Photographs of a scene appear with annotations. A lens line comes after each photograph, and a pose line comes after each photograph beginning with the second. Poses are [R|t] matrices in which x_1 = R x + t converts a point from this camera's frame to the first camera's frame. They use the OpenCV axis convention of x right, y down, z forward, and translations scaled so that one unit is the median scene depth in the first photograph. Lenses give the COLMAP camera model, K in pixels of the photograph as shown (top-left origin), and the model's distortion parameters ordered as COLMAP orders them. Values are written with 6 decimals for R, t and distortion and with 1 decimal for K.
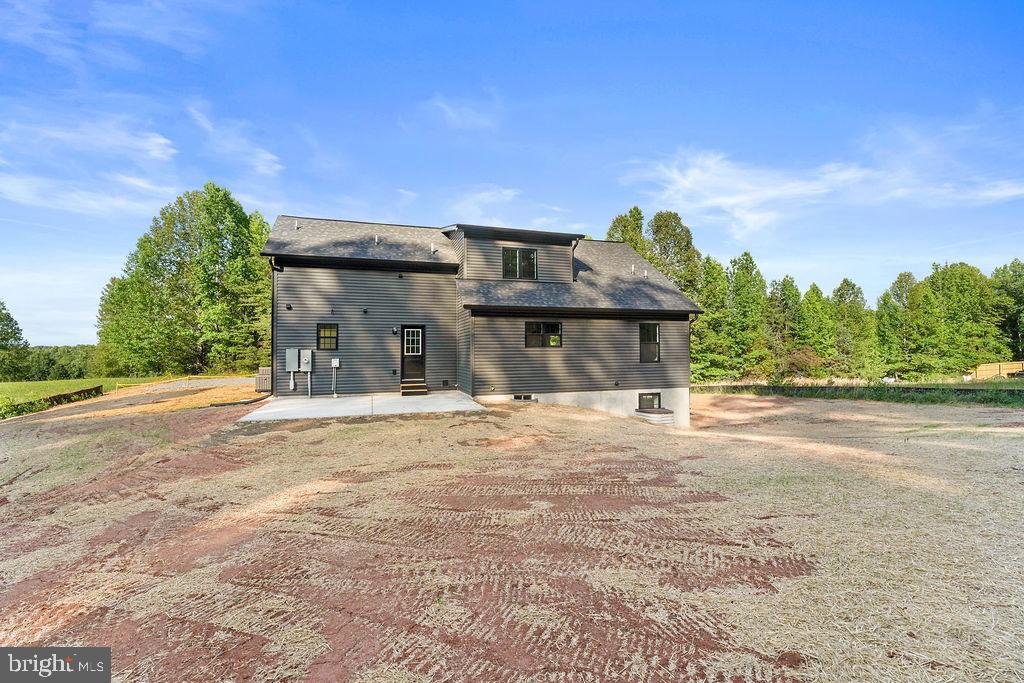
lens RADIAL K [[432.8, 0, 512.0], [0, 432.8, 341.5], [0, 0, 1]] dist [0.000772, 0.000054]
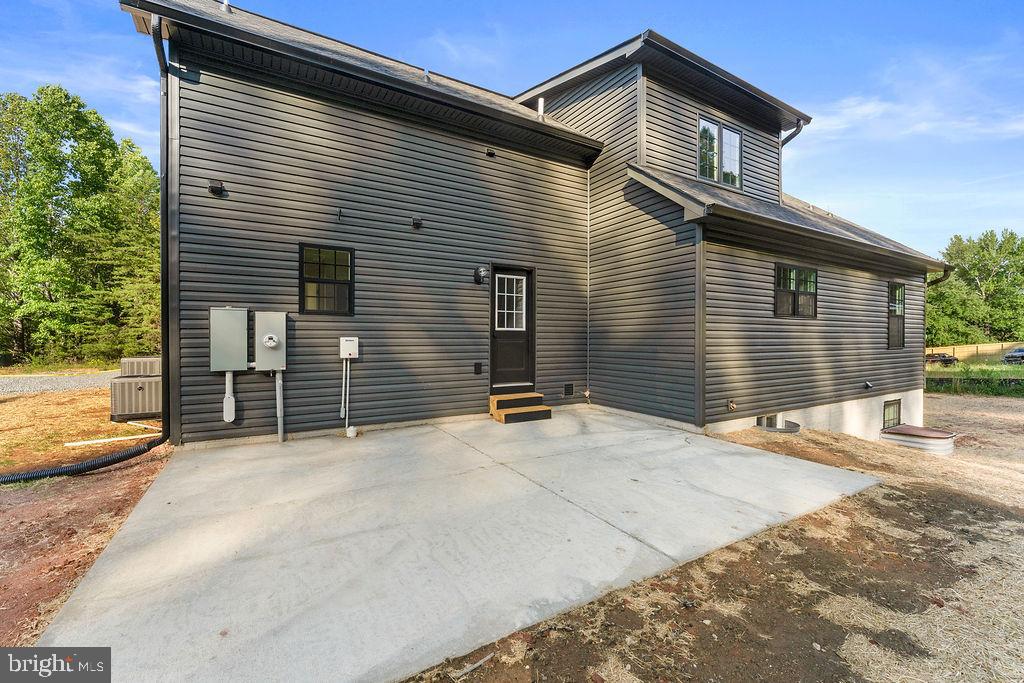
lens RADIAL K [[419.3, 0, 512.0], [0, 419.3, 341.5], [0, 0, 1]] dist [-0.000691, -0.005086]
pose [[0.975393, 0.005626, 0.220399, -0.325661], [-0.012569, 0.999467, 0.030113, 0.028604], [-0.220113, -0.032142, 0.974945, 0.560142]]
